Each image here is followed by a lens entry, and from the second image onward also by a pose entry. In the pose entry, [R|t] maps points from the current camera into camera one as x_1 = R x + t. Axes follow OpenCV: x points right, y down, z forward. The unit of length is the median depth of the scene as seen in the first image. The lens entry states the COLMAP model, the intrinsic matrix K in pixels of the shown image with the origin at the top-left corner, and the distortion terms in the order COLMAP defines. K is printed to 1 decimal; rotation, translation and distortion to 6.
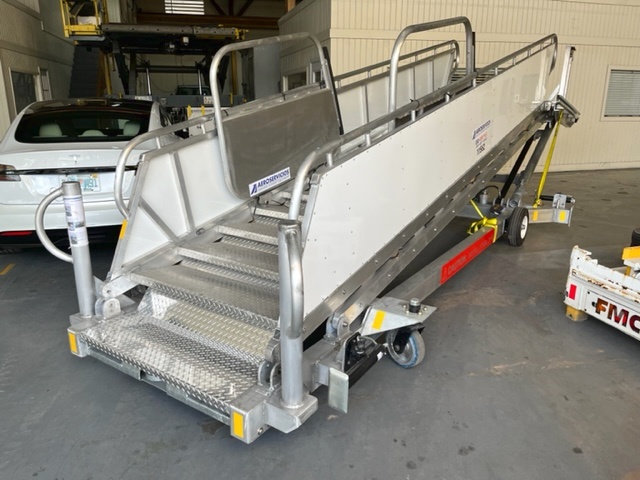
lens RADIAL K [[494.3, 0, 320.0], [0, 494.3, 240.0], [0, 0, 1]] dist [0.001889, 0.001702]
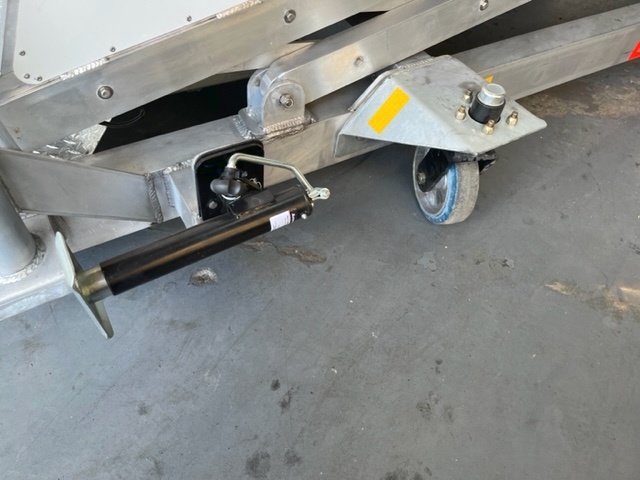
lens RADIAL K [[494.3, 0, 320.0], [0, 494.3, 240.0], [0, 0, 1]] dist [0.001889, 0.001702]
pose [[0.900910, 0.377205, -0.214658, 0.191007], [-0.193192, 0.791434, 0.579921, 0.017325], [0.388637, -0.480987, 0.785884, 0.577032]]
